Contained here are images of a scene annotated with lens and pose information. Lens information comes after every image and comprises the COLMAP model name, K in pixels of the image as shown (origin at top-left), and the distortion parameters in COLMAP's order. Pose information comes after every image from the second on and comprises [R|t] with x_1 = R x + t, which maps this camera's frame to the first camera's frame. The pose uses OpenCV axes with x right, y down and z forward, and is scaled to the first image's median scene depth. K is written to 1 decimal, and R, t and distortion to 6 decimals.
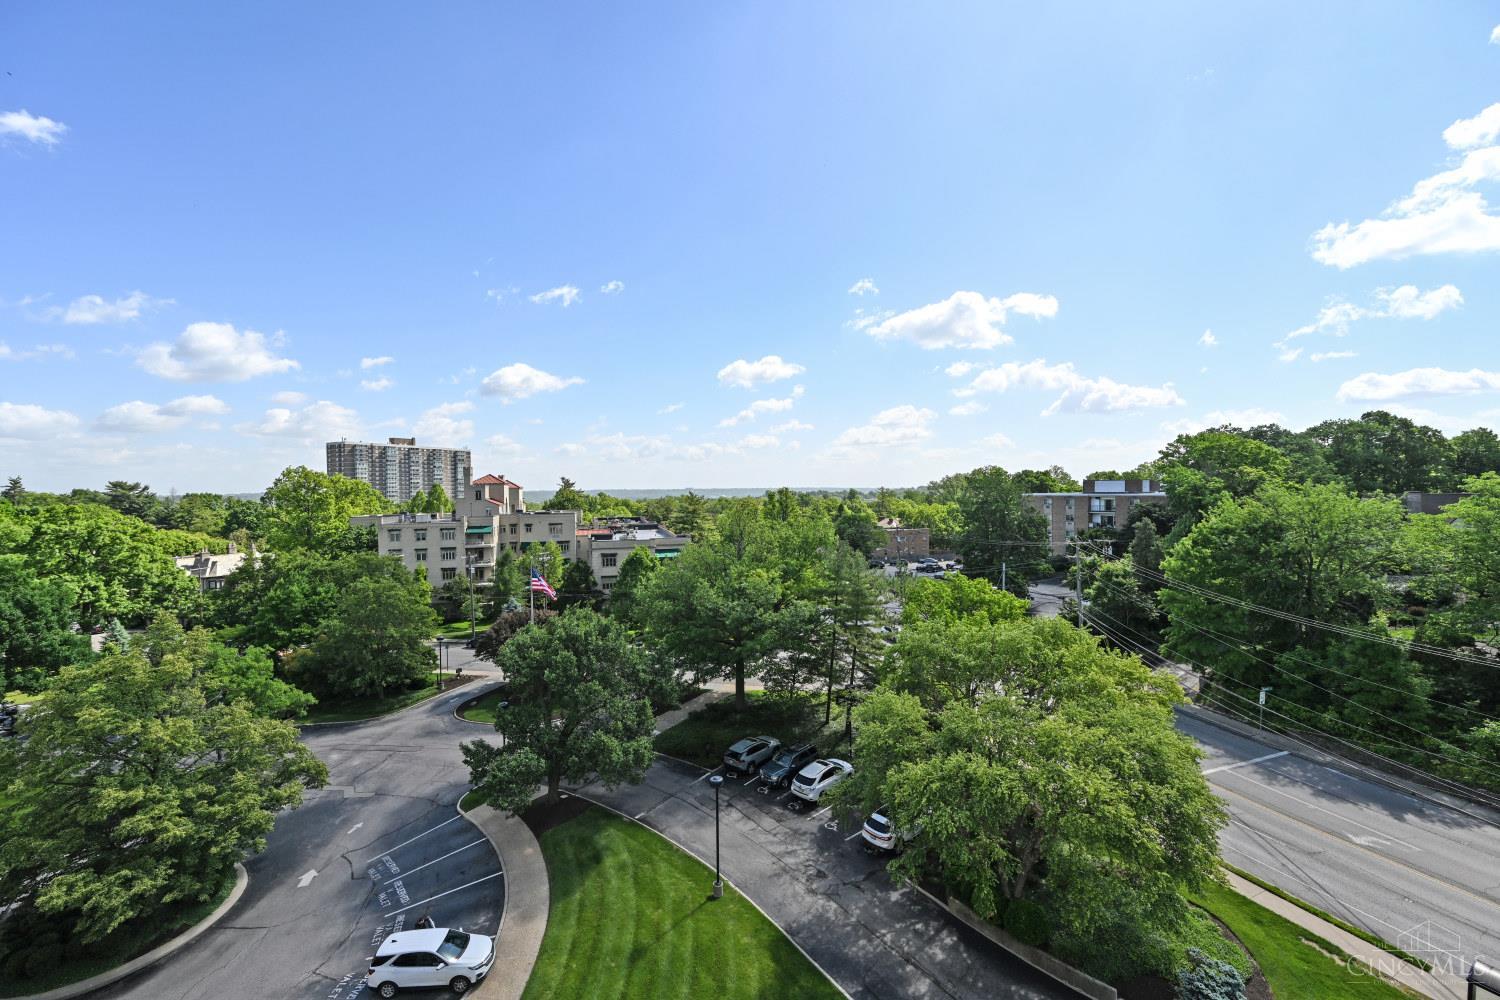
lens RADIAL K [[585.8, 0, 746.8], [0, 585.8, 500.9], [0, 0, 1]] dist [-0.000605, -0.000350]
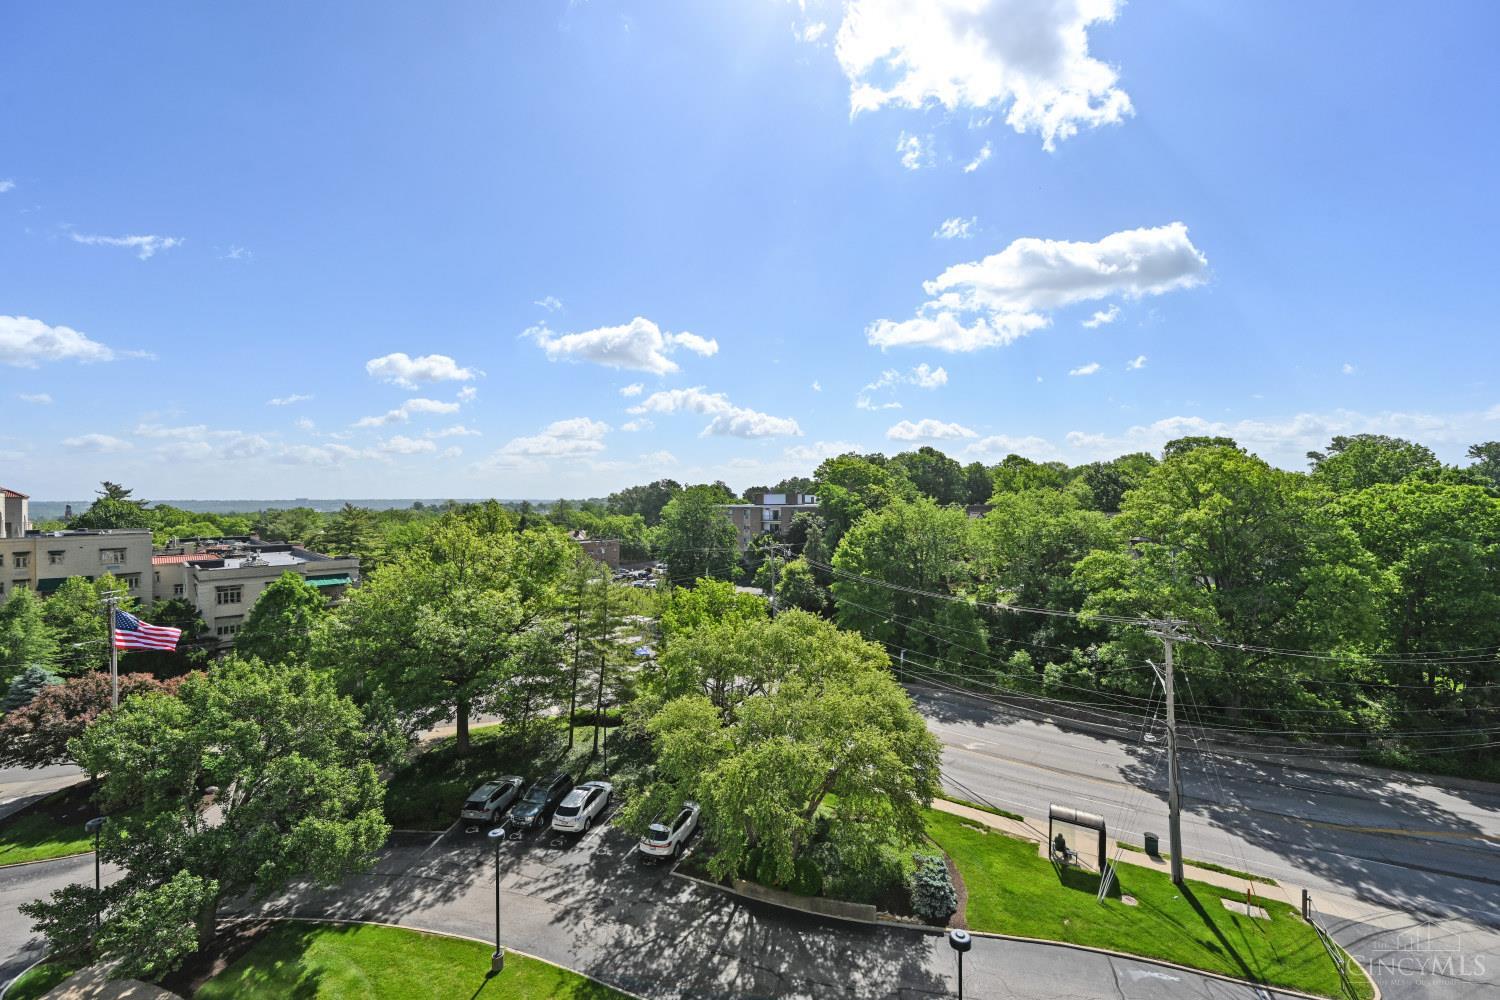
lens RADIAL K [[594.8, 0, 709.5], [0, 594.8, 497.2], [0, 0, 1]] dist [0.001448, 0.000238]
pose [[0.851634, 0.007049, 0.524089, -0.101958], [0.007014, 0.999667, -0.024844, 0.000089], [-0.524089, 0.024834, 0.851301, 0.028595]]
